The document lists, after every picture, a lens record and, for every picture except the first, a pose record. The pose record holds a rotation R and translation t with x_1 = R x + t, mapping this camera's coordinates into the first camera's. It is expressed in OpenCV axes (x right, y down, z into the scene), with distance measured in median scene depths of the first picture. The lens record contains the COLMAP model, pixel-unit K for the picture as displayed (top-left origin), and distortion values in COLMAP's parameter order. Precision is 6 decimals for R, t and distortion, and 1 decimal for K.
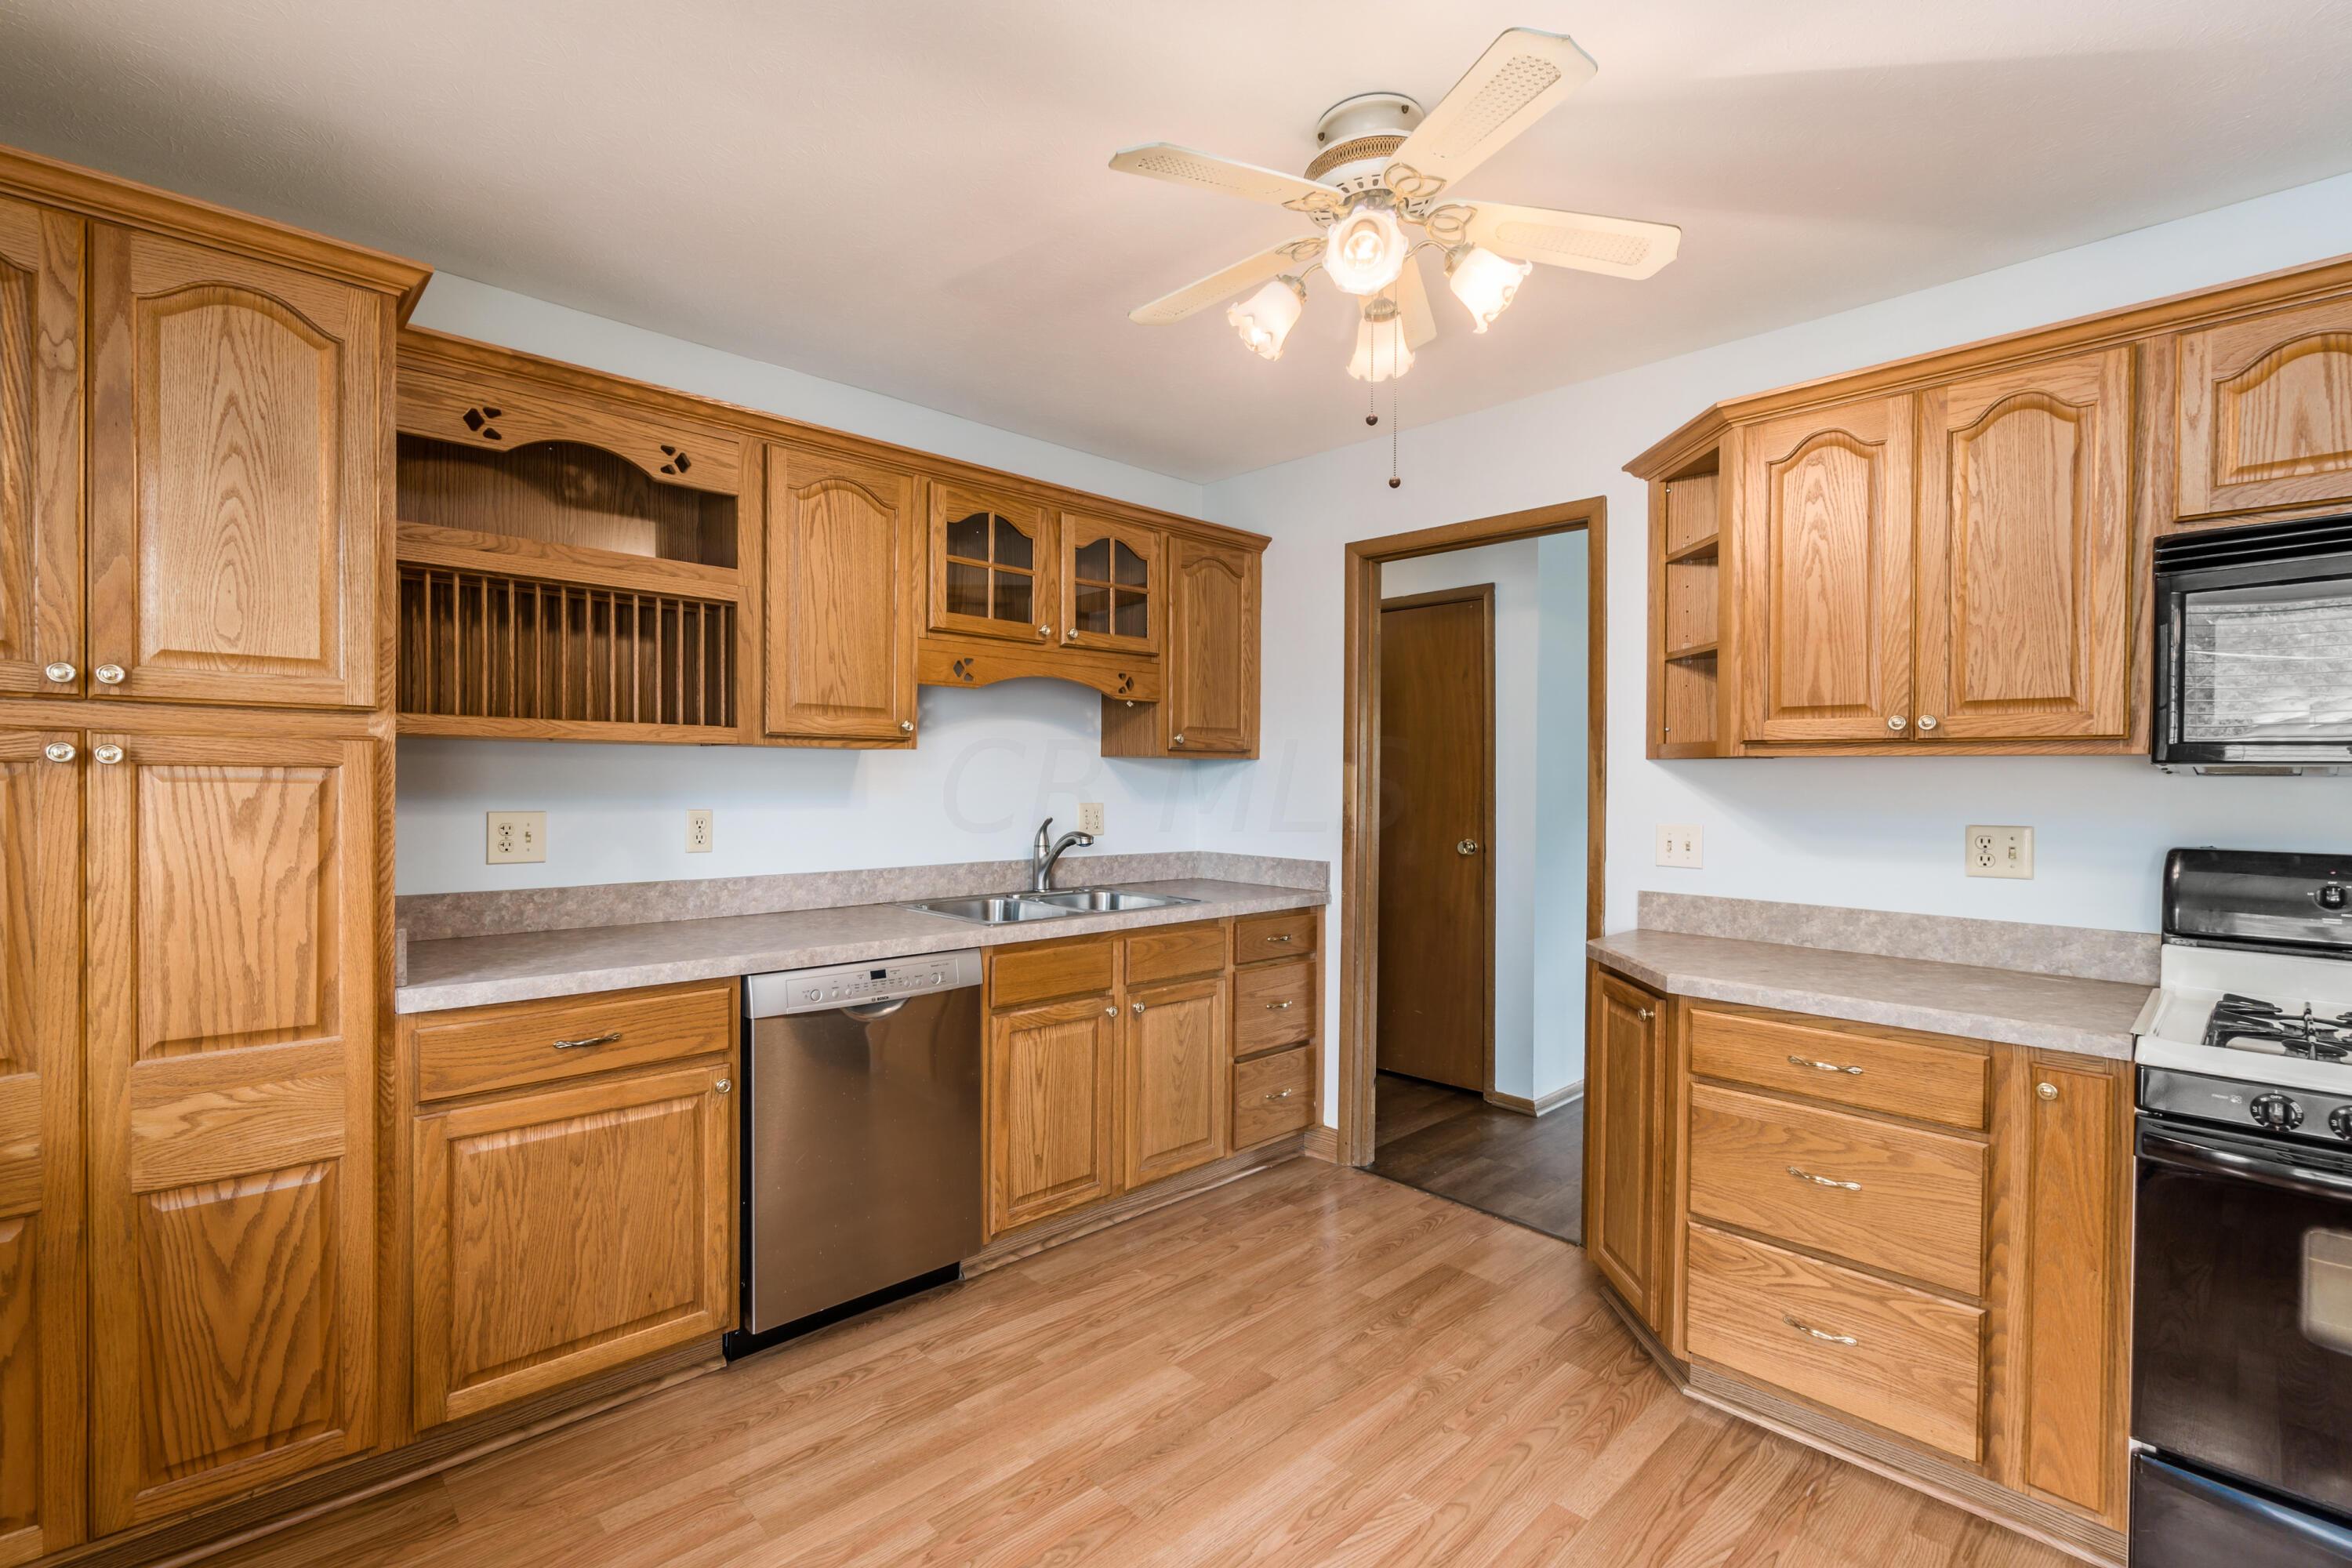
lens RADIAL K [[1064.8, 0, 1176.7], [0, 1064.8, 782.5], [0, 0, 1]] dist [-0.004730, -0.000244]
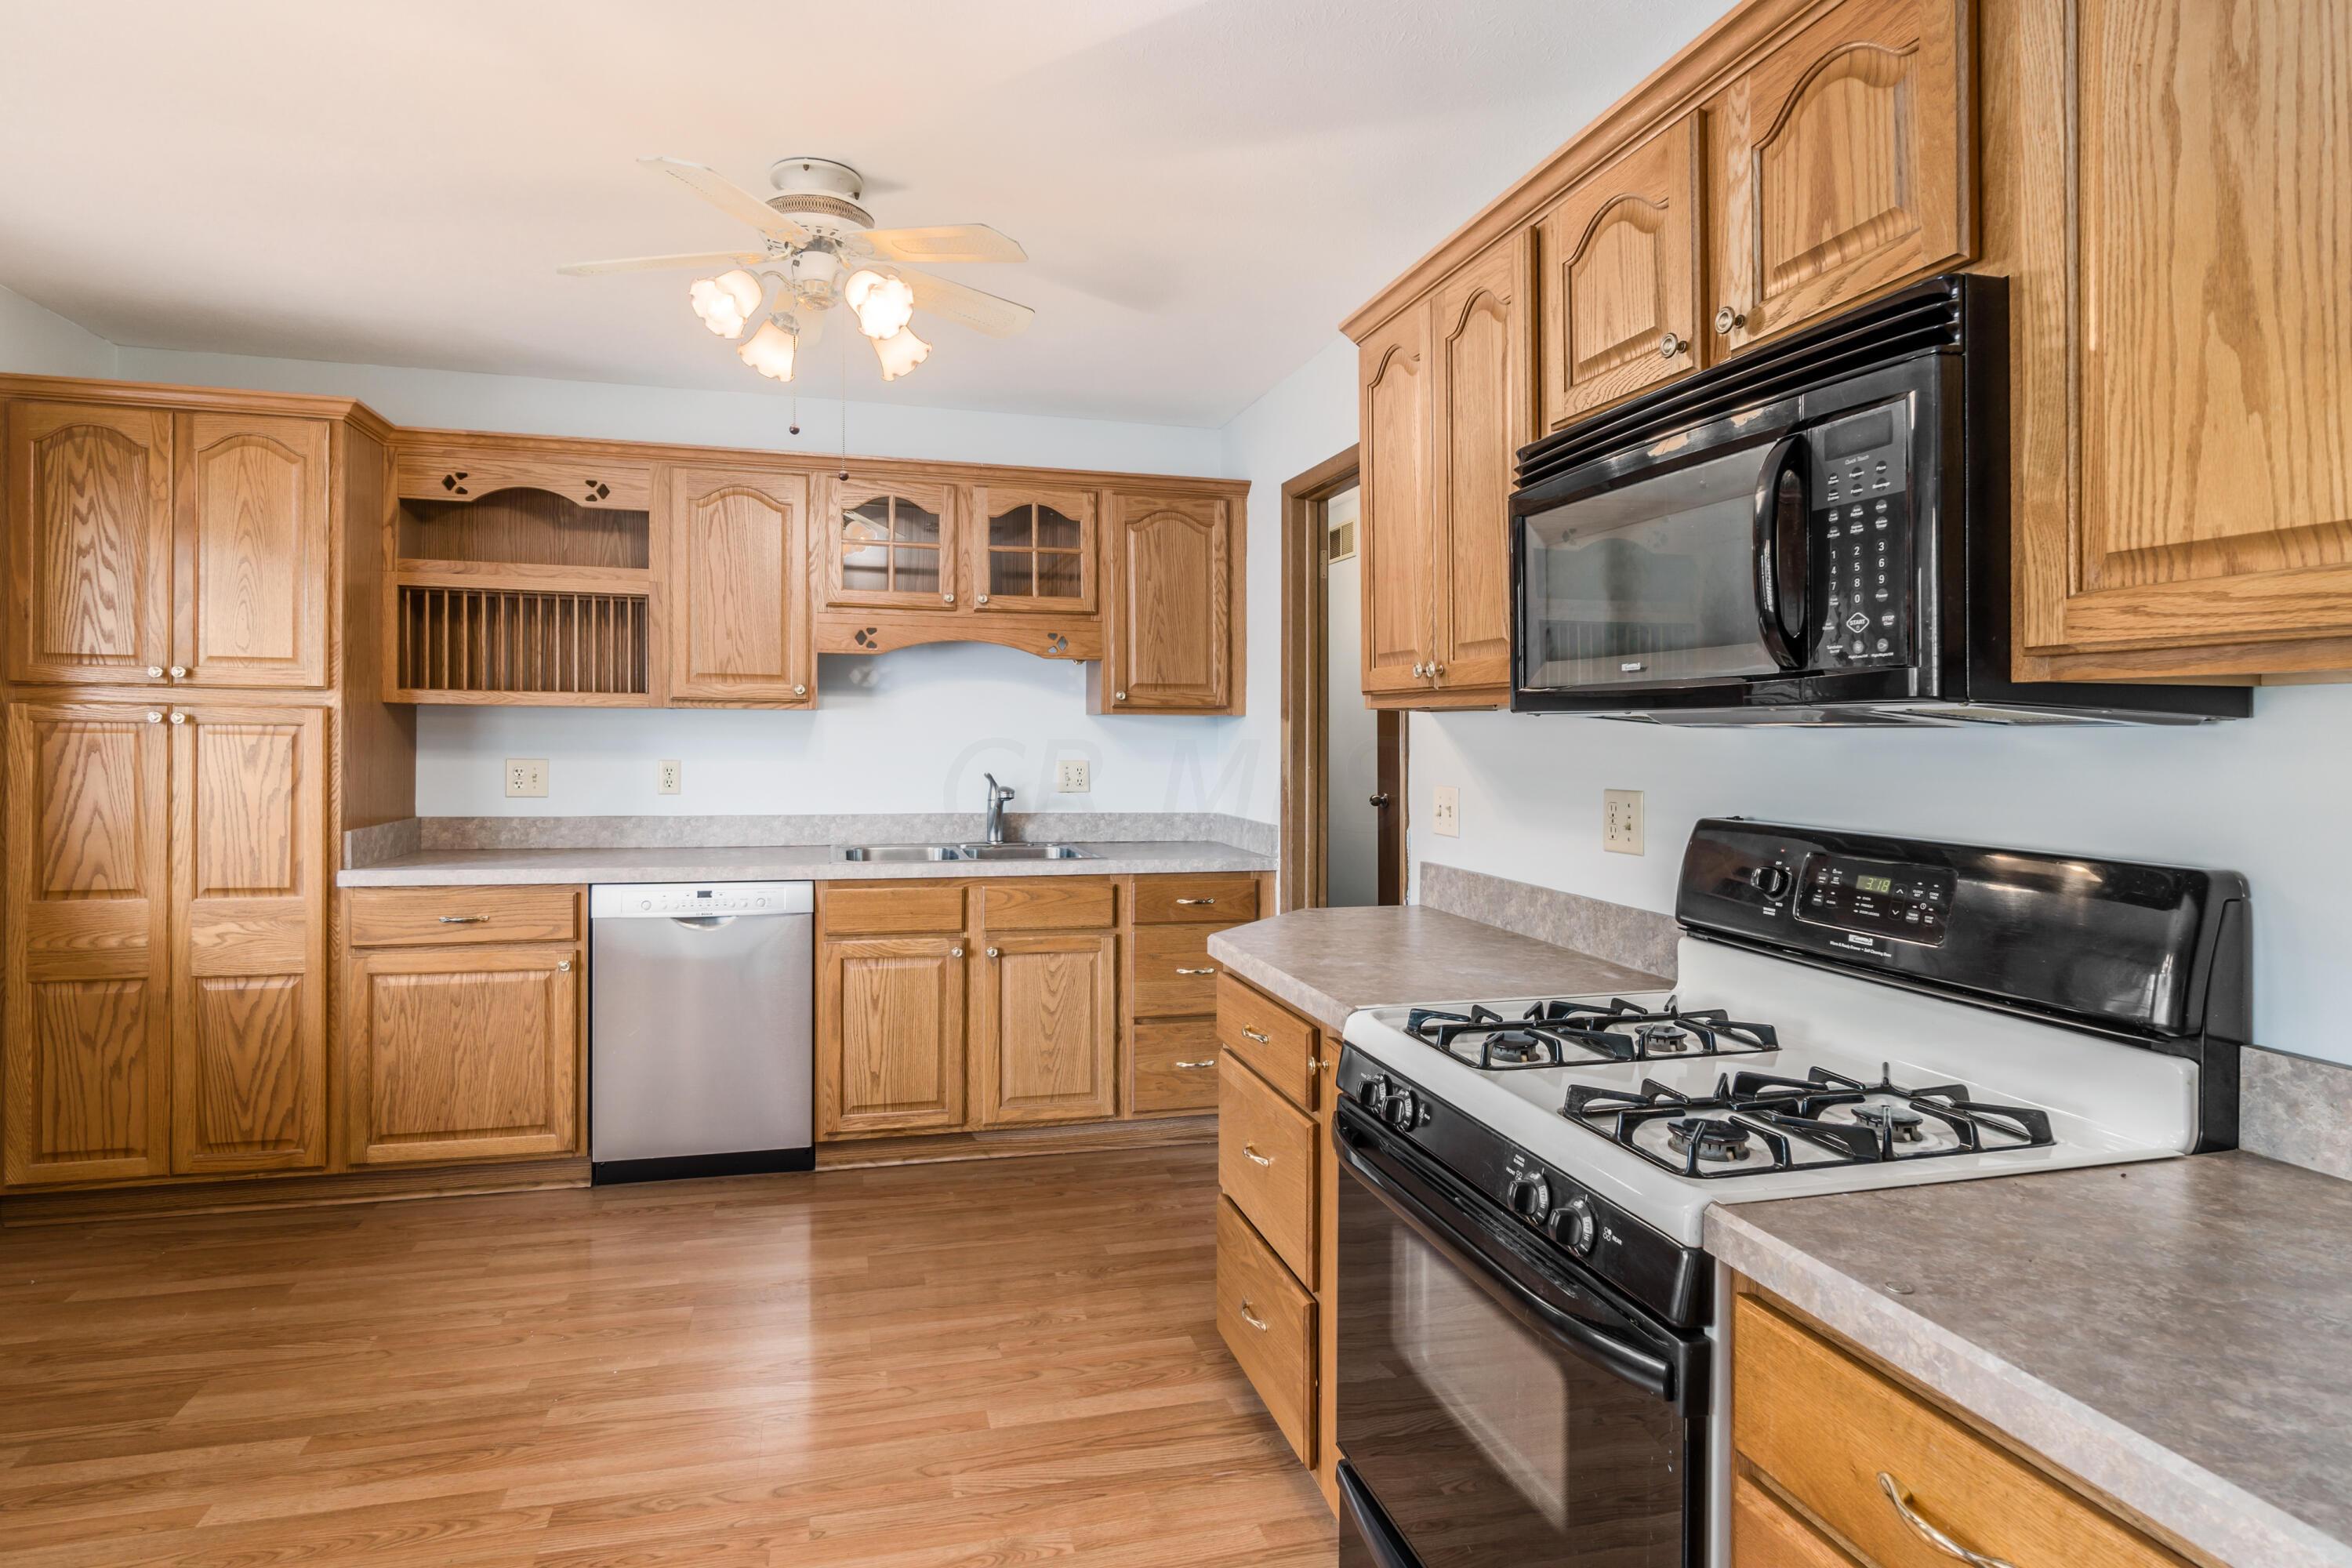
lens RADIAL K [[1258.9, 0, 1157.0], [0, 1258.9, 730.2], [0, 0, 1]] dist [-0.003057, -0.000364]
pose [[0.879156, -0.003212, -0.476523, 0.929116], [-0.003347, 0.999911, -0.012914, 0.009635], [0.476522, 0.012948, 0.879067, -0.028182]]
